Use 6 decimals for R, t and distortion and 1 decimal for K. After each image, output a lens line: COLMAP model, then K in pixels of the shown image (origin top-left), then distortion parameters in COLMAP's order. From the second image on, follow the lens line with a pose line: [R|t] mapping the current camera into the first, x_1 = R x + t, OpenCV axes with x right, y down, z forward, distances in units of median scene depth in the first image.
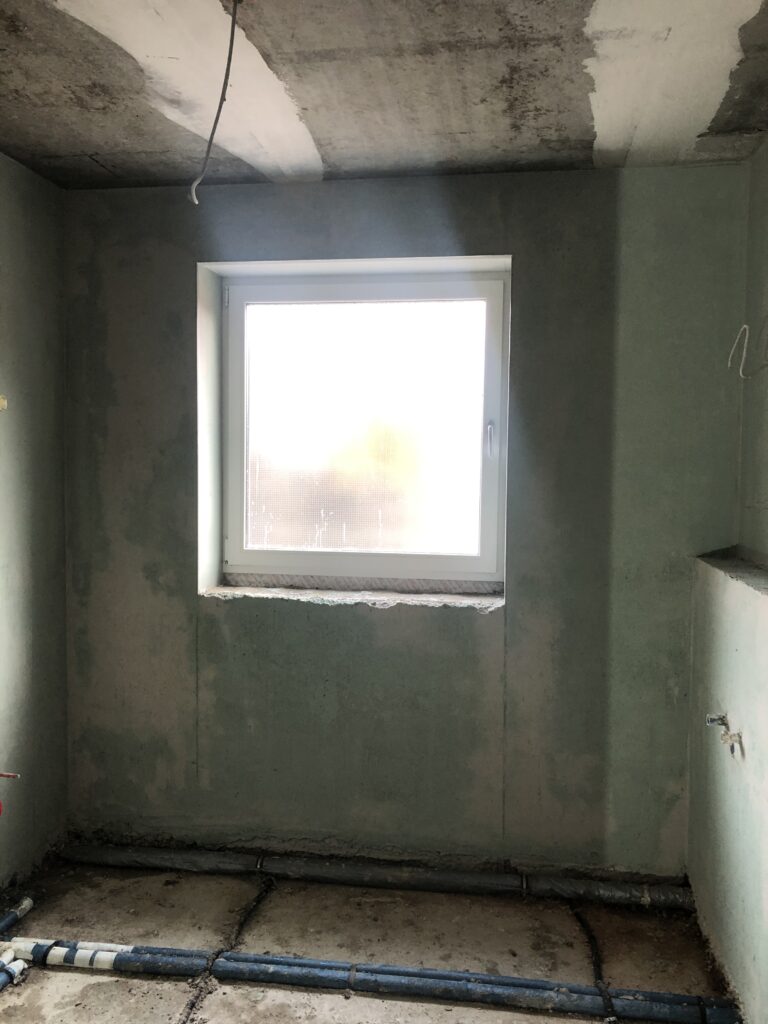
lens RADIAL K [[846.0, 0, 382.6], [0, 846.0, 502.5], [0, 0, 1]] dist [0.057542, -0.037743]
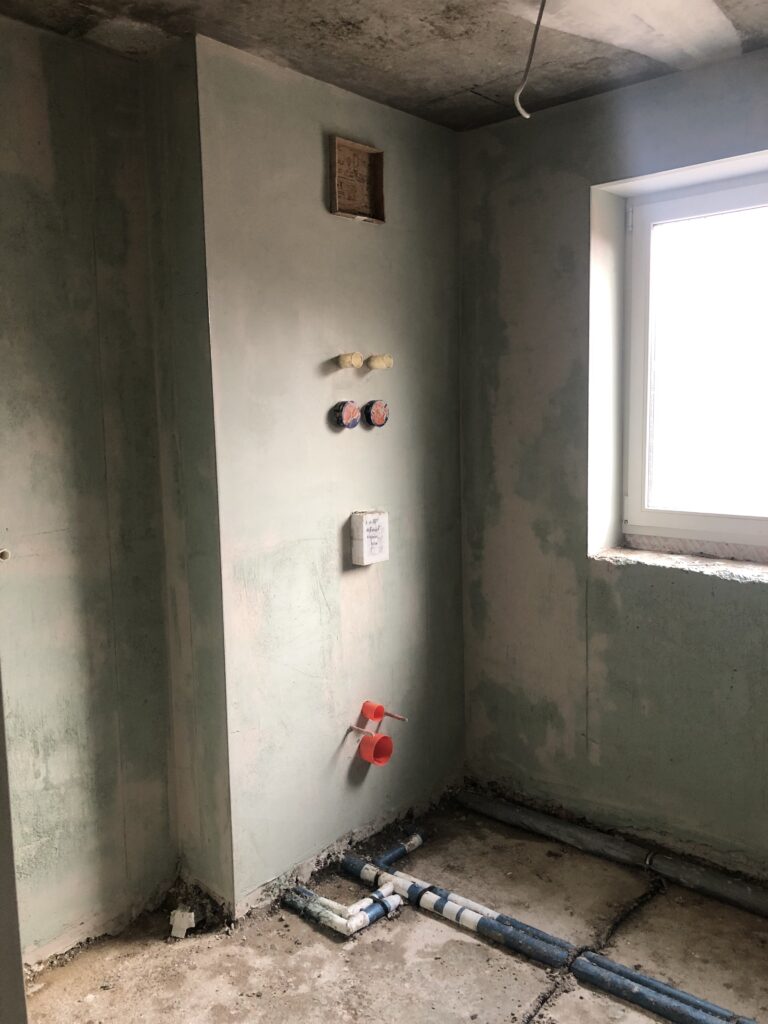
lens RADIAL K [[846.0, 0, 382.6], [0, 846.0, 502.5], [0, 0, 1]] dist [0.057542, -0.037743]
pose [[0.848873, 0.034218, -0.527487, 0.086815], [0.004958, 0.997343, 0.072676, -0.020720], [0.528573, -0.064308, 0.846449, 0.121813]]
